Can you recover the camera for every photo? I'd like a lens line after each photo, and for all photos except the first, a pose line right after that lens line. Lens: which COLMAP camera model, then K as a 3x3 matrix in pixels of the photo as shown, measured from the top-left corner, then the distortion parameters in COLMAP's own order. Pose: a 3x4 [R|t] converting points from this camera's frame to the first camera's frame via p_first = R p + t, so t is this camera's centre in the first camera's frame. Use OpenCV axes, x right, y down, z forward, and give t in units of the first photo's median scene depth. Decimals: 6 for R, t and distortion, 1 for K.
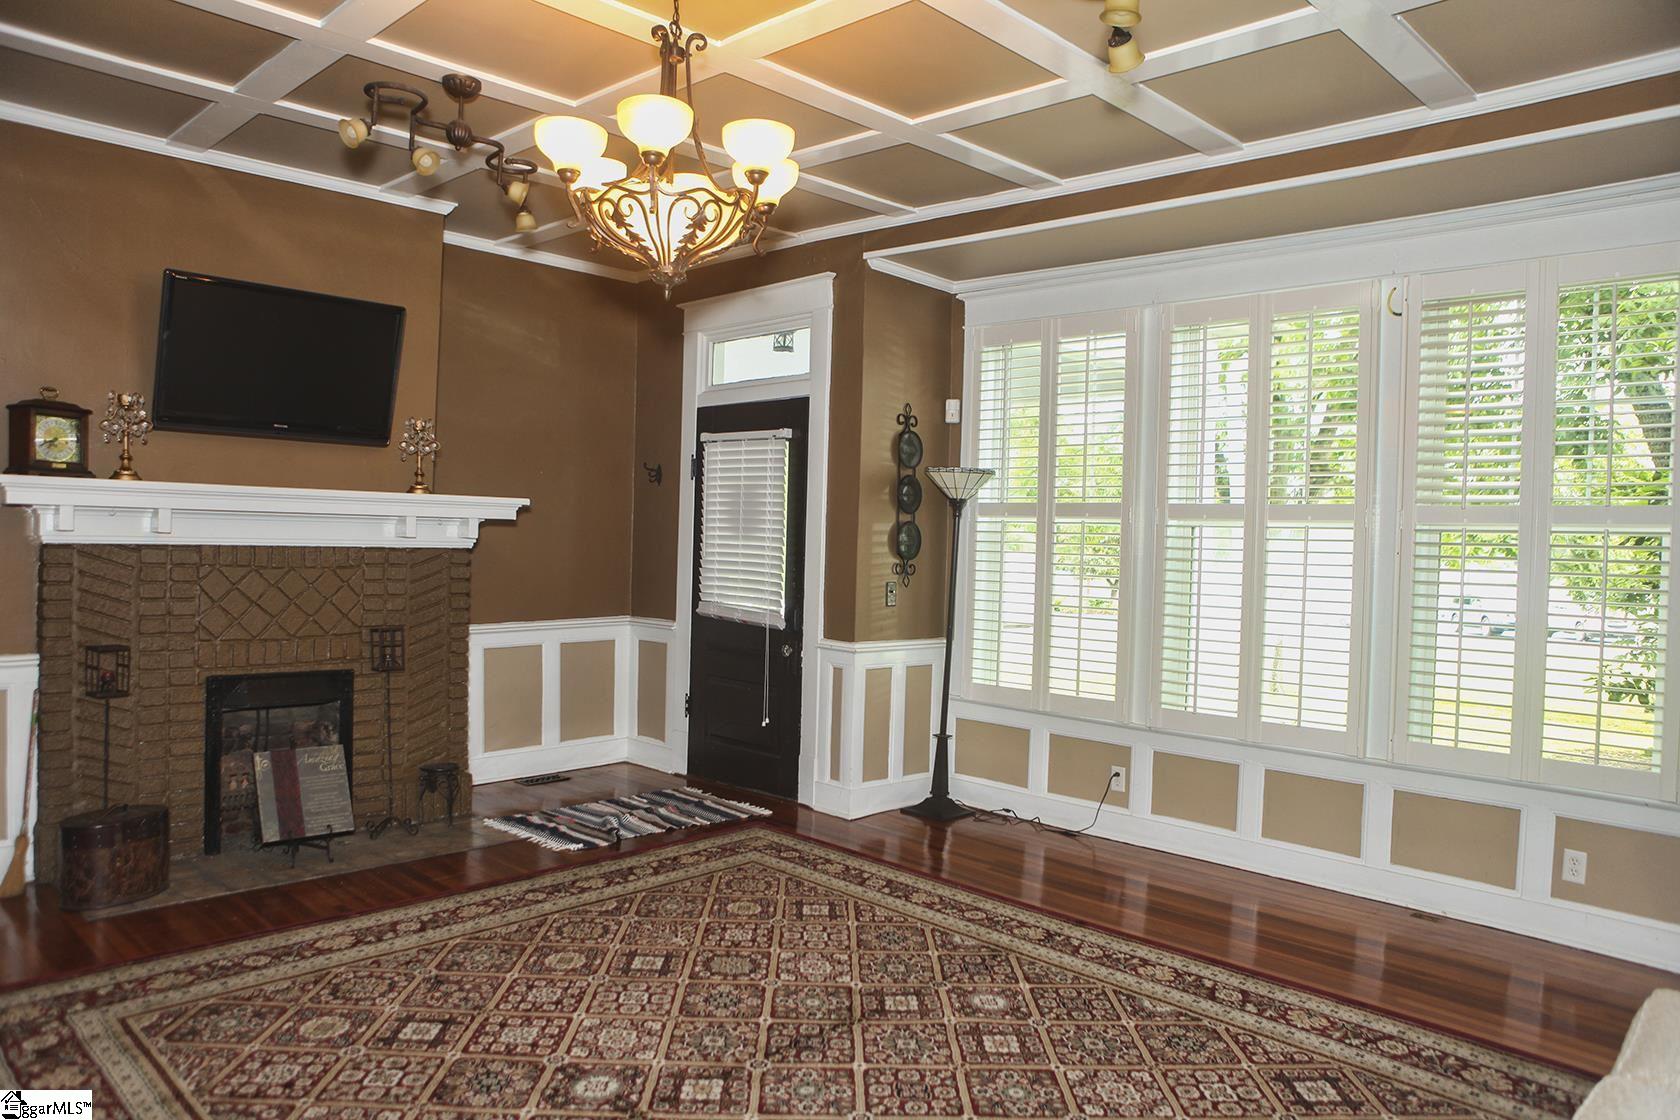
lens RADIAL K [[1154.3, 0, 829.9], [0, 1154.3, 565.8], [0, 0, 1]] dist [-0.052936, 0.019335]
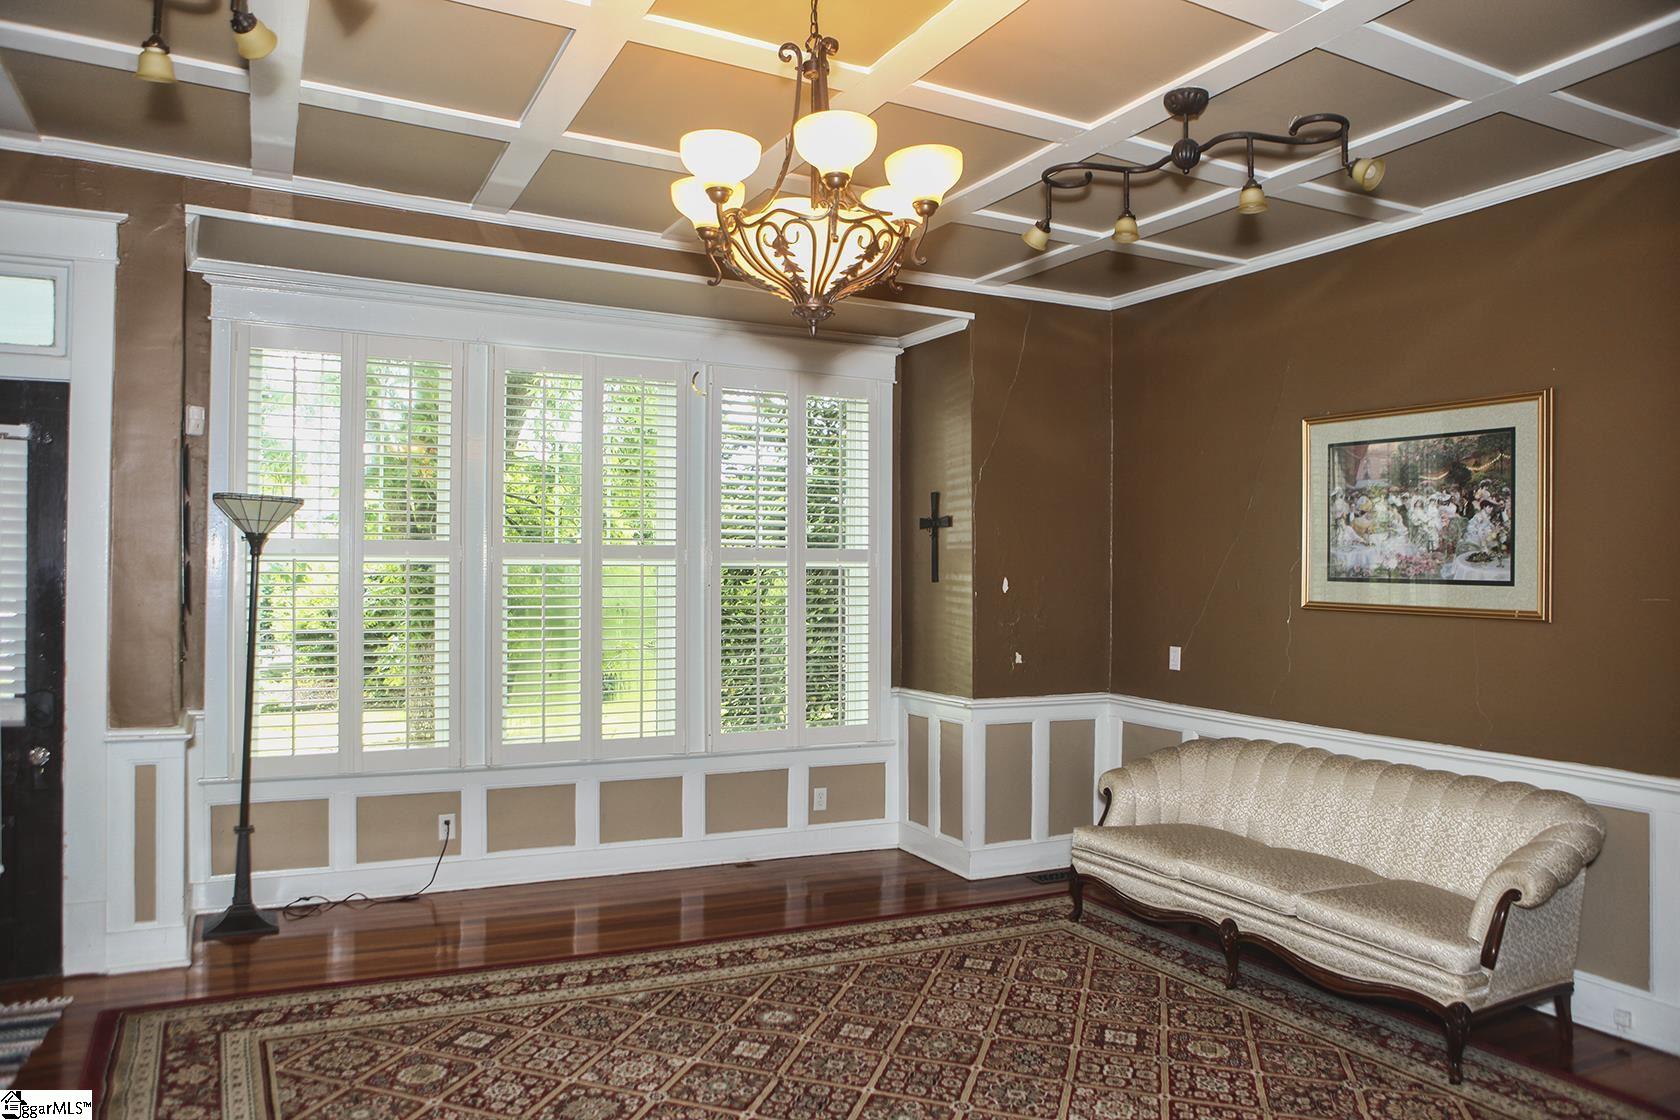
lens RADIAL K [[1154.3, 0, 827.9], [0, 1154.3, 559.3], [0, 0, 1]] dist [-0.052936, 0.019335]
pose [[0.315867, -0.009099, 0.948760, -0.656486], [0.020383, 0.999788, 0.002802, -0.042032], [-0.948584, 0.018453, 0.315986, 0.453298]]
